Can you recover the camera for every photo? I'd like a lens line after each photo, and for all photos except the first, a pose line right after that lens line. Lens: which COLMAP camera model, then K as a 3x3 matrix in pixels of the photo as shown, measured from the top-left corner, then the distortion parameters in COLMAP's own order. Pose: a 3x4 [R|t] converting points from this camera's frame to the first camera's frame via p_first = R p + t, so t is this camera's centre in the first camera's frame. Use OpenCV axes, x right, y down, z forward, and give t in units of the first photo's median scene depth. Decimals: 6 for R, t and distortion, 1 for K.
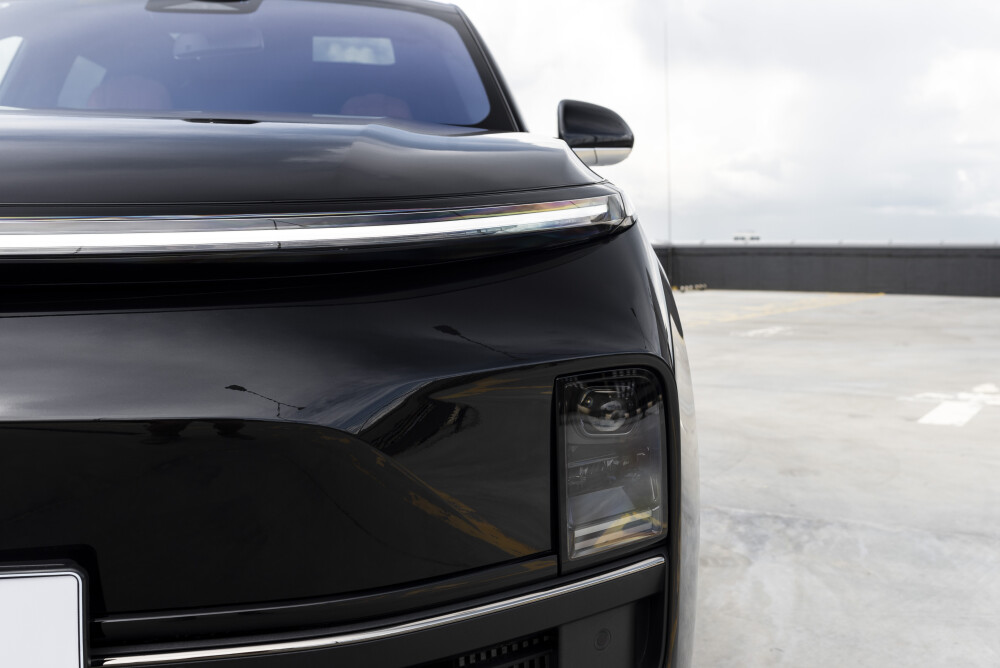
lens RADIAL K [[1054.5, 0, 501.6], [0, 1054.5, 330.7], [0, 0, 1]] dist [0.007150, 0.000000]
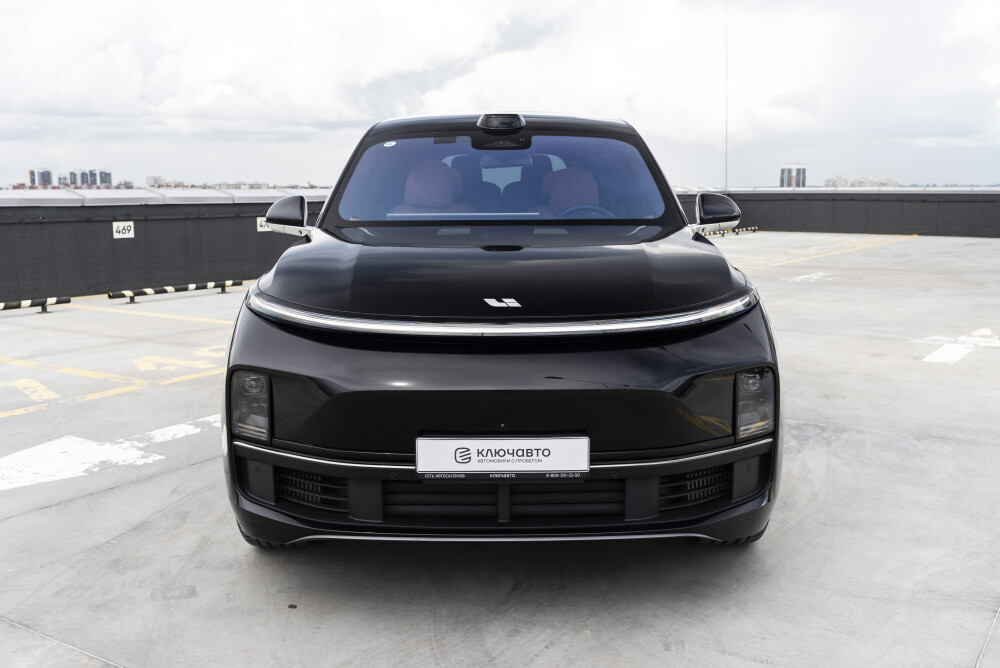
lens RADIAL K [[1041.9, 0, 439.5], [0, 1041.9, 317.3], [0, 0, 1]] dist [0.008167, 0.000000]
pose [[0.995606, 0.006386, -0.093423, -0.176017], [0.000550, 0.997256, 0.074034, -0.114010], [0.093639, -0.073760, 0.992870, -0.667866]]
